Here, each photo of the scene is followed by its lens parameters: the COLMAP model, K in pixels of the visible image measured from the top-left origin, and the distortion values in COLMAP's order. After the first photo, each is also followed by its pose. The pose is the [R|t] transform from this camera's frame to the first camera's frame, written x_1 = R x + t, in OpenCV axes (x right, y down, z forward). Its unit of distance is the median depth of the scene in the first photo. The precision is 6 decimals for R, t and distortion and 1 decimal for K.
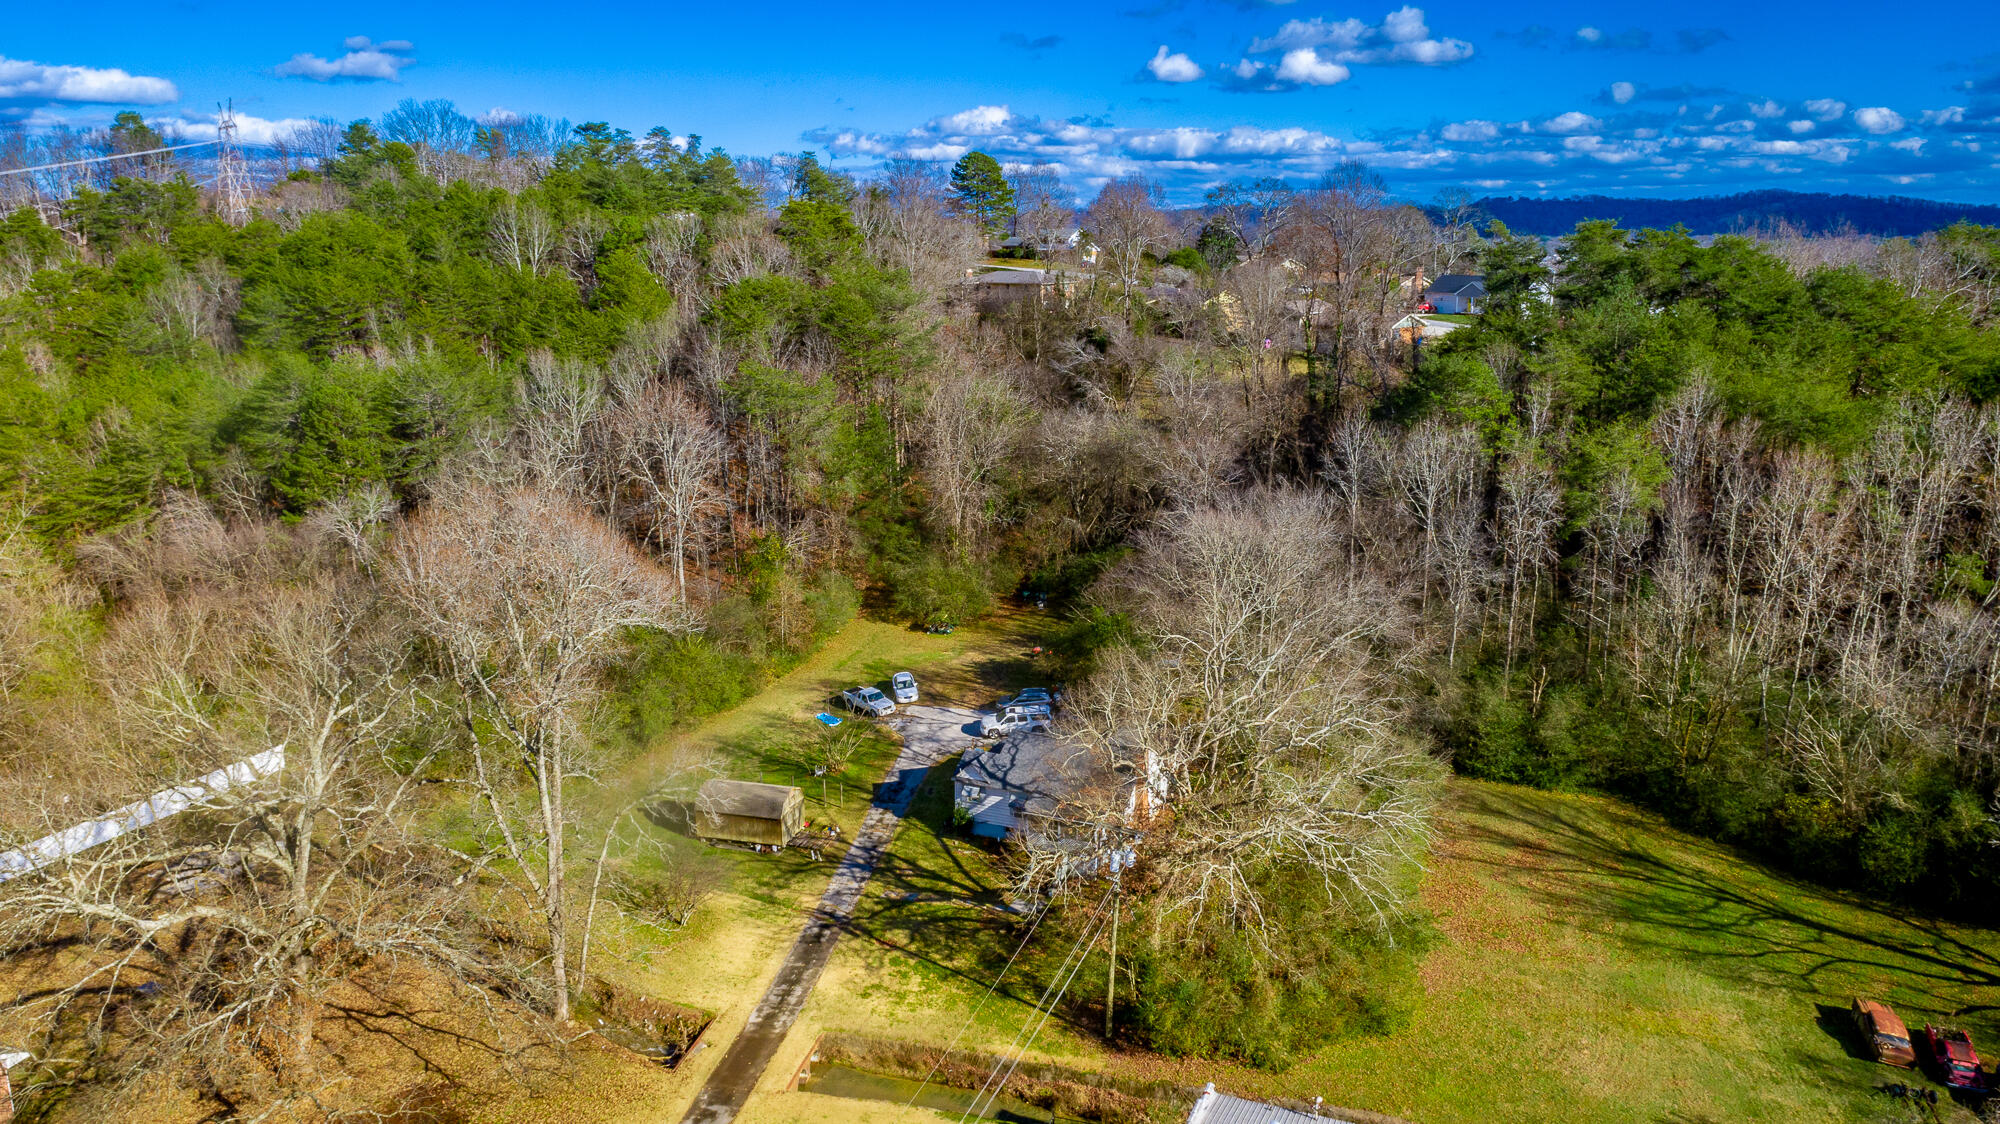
lens RADIAL K [[1455.8, 0, 1002.2], [0, 1455.8, 552.2], [0, 0, 1]] dist [-0.013432, 0.013118]
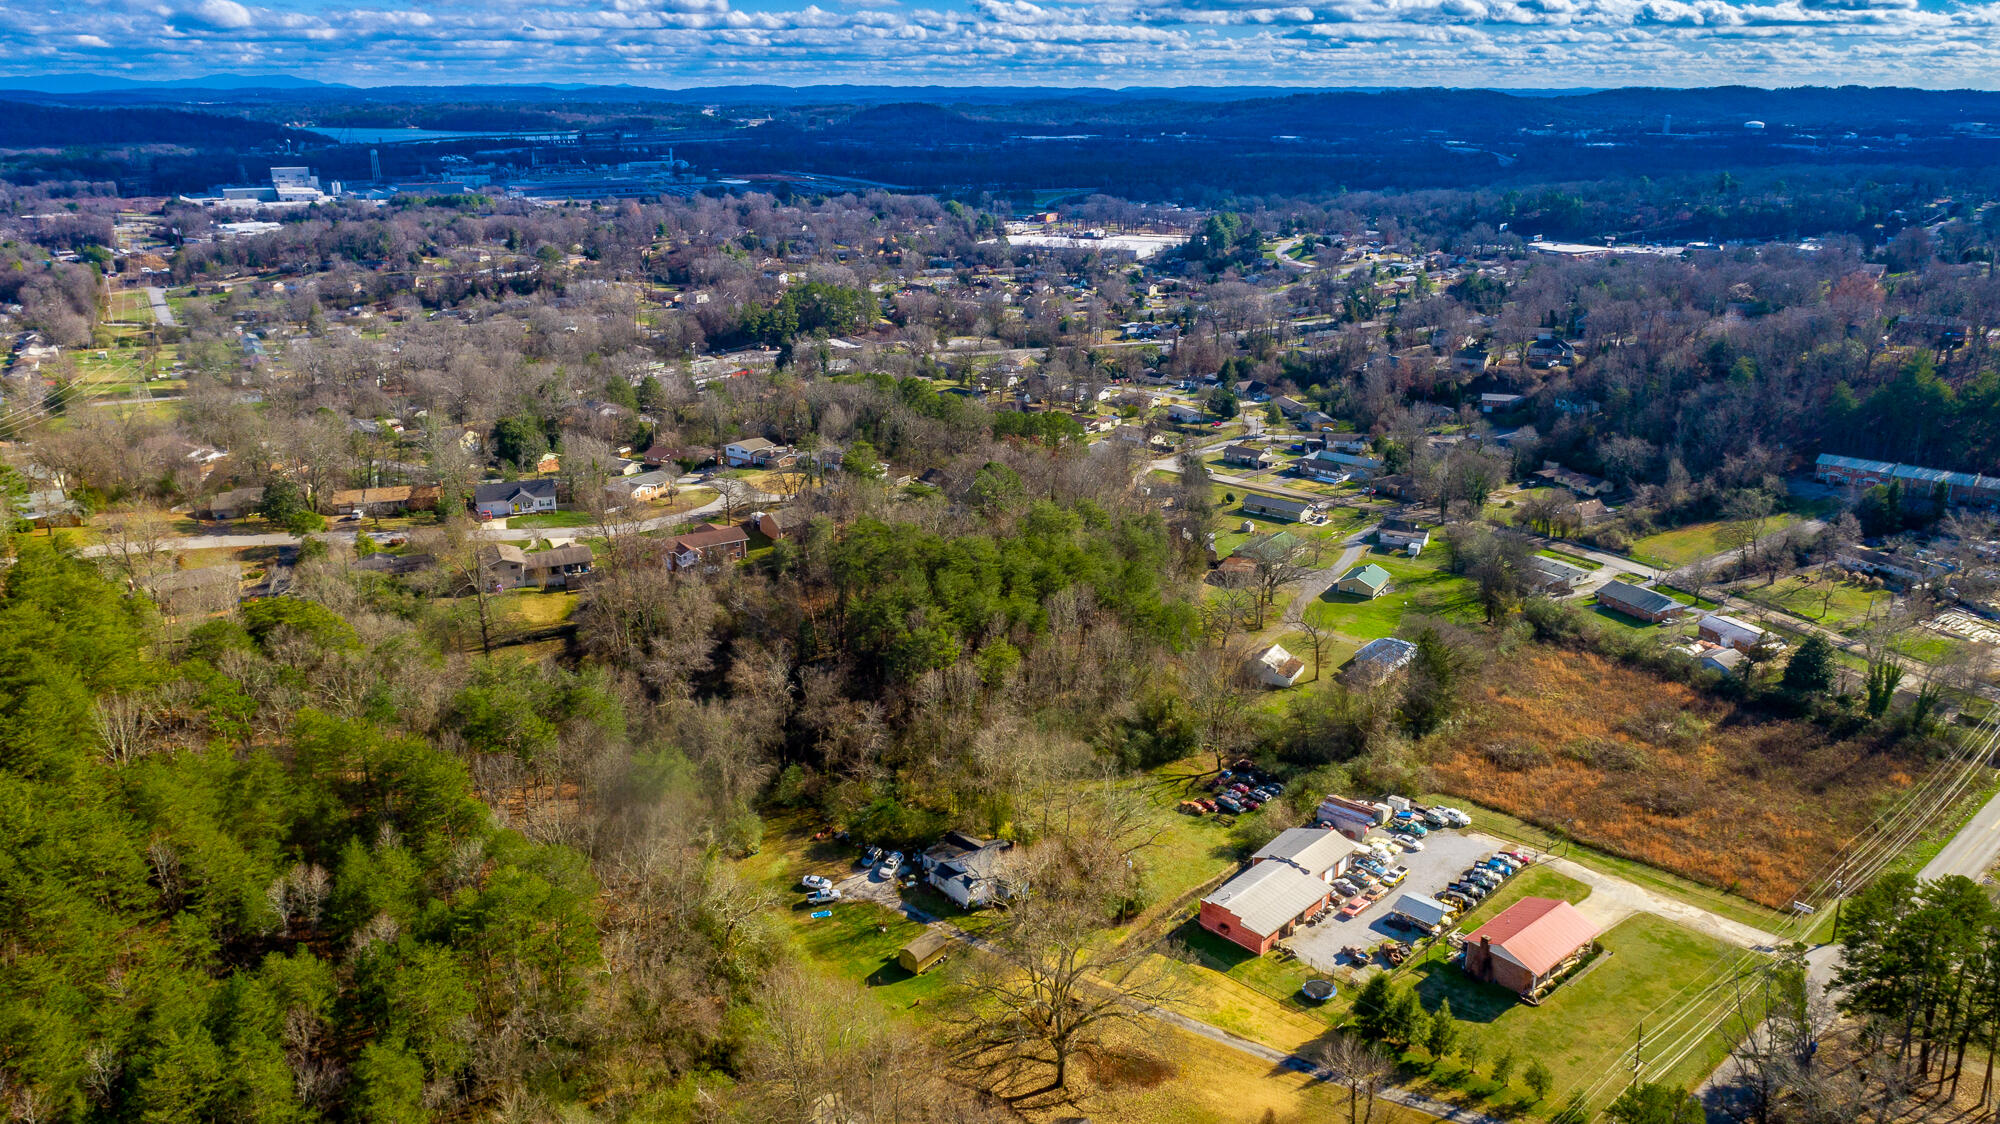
lens RADIAL K [[1455.8, 0, 983.6], [0, 1455.8, 549.7], [0, 0, 1]] dist [-0.013432, 0.013118]
pose [[0.389867, -0.280762, 0.877027, -2.073439], [0.207052, 0.954729, 0.213595, -0.927119], [-0.897292, 0.098316, 0.430349, -0.088153]]
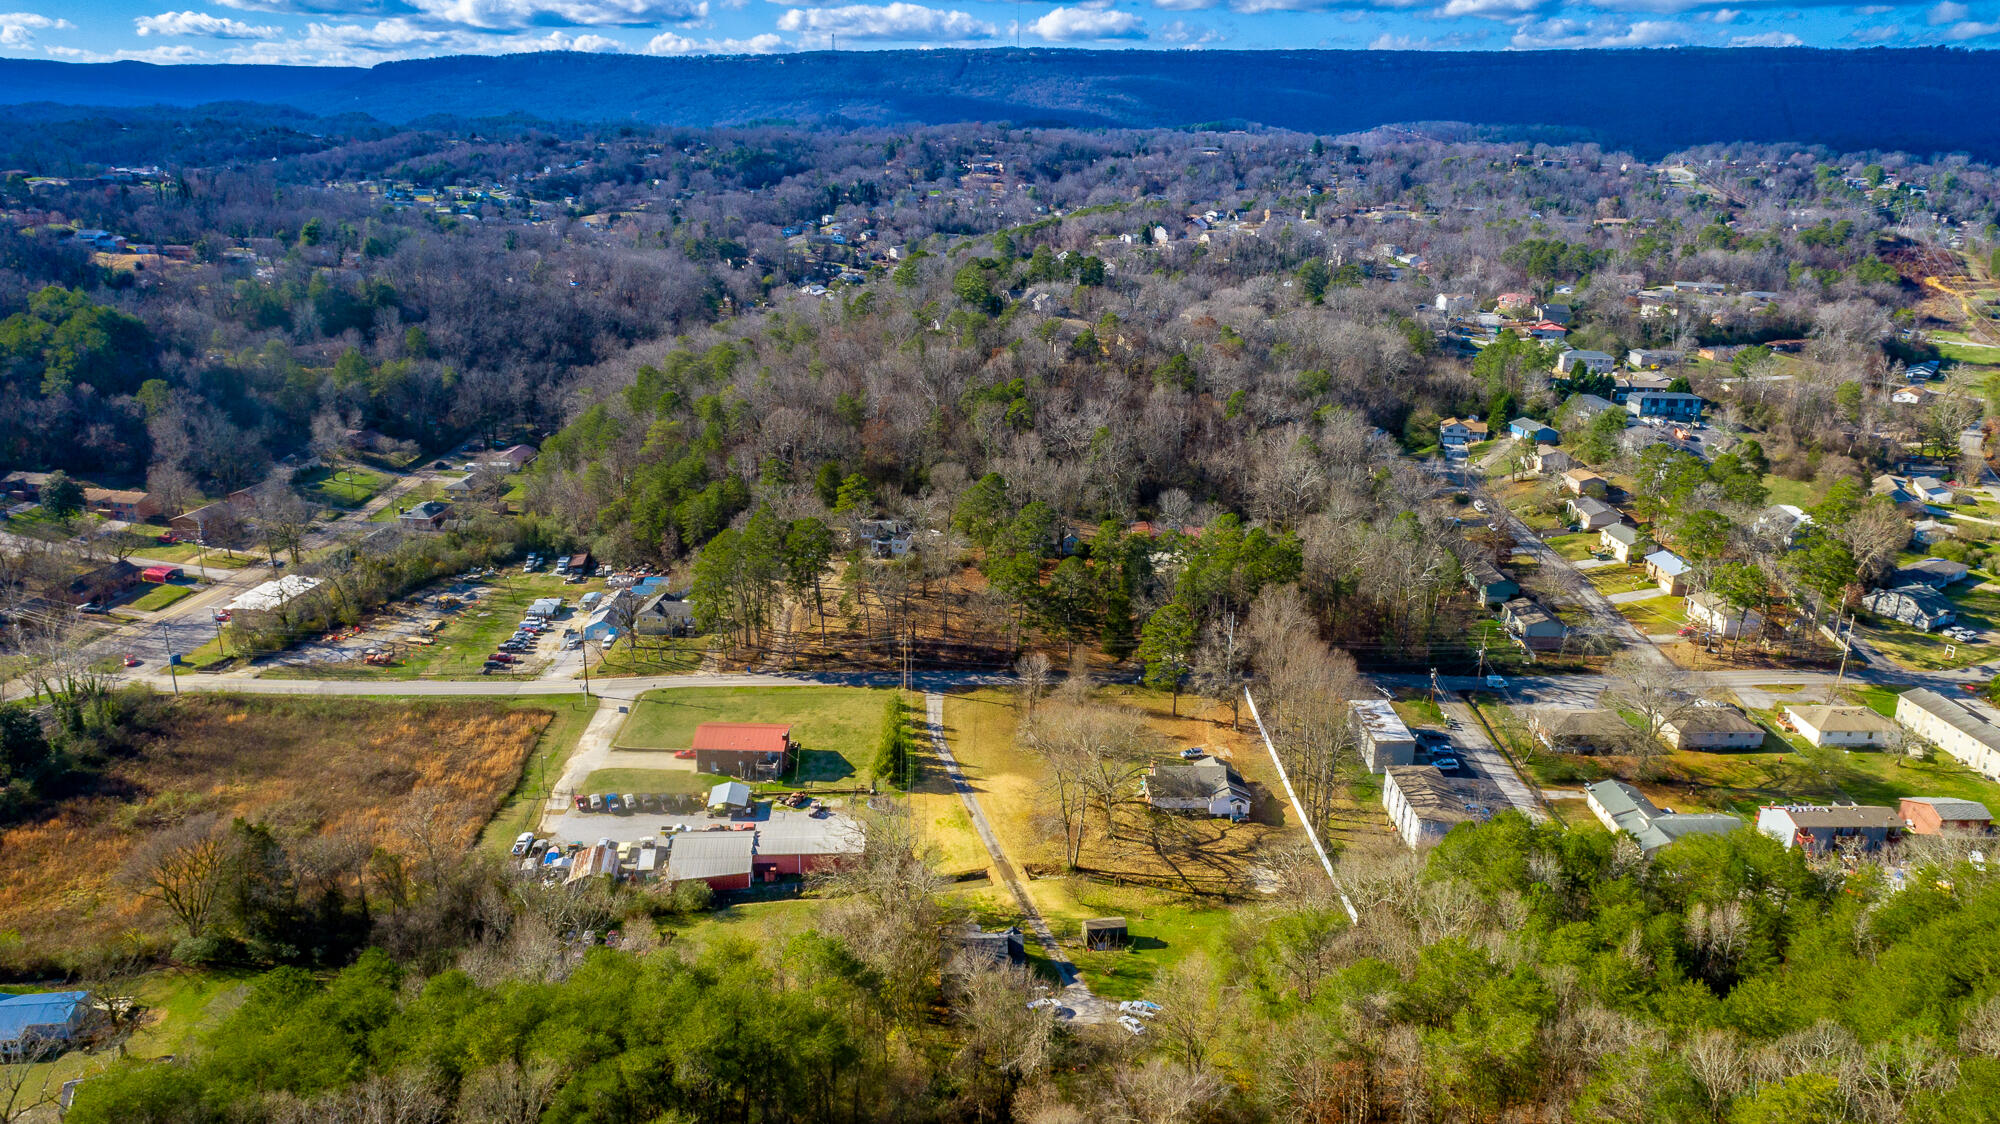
lens RADIAL K [[1455.8, 0, 992.8], [0, 1455.8, 572.1], [0, 0, 1]] dist [-0.013432, 0.013118]
pose [[-0.899845, 0.127786, -0.417073, 0.961411], [-0.111102, 0.857456, 0.502419, -1.586980], [0.421824, 0.498437, -0.757380, 2.632281]]
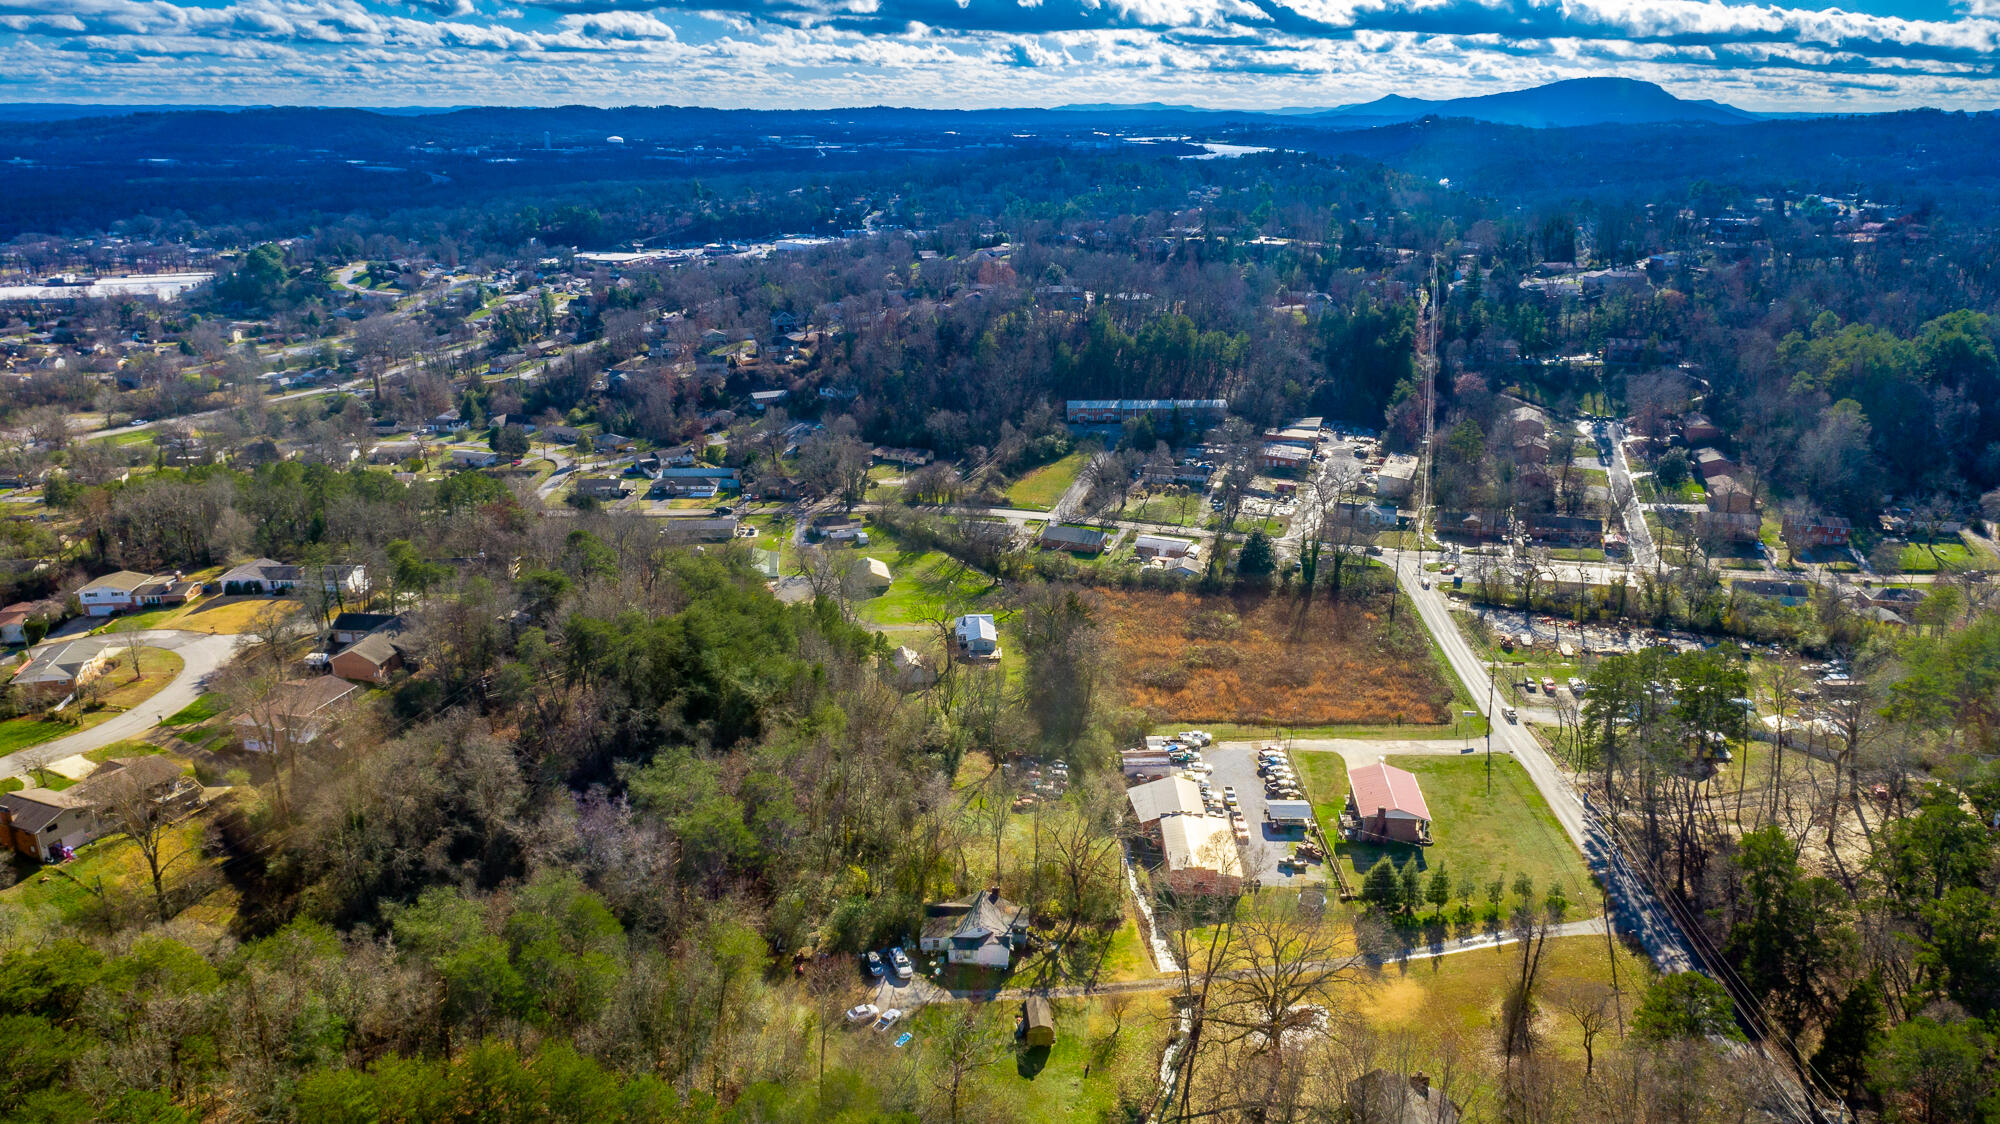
lens RADIAL K [[1385.3, 0, 1002.4], [0, 1385.3, 566.8], [0, 0, 1]] dist [-0.015552, 0.017679]
pose [[-0.363364, -0.296010, 0.883371, -1.873873], [0.203247, 0.900157, 0.385238, -1.288181], [-0.909207, 0.319524, -0.266921, 1.500161]]
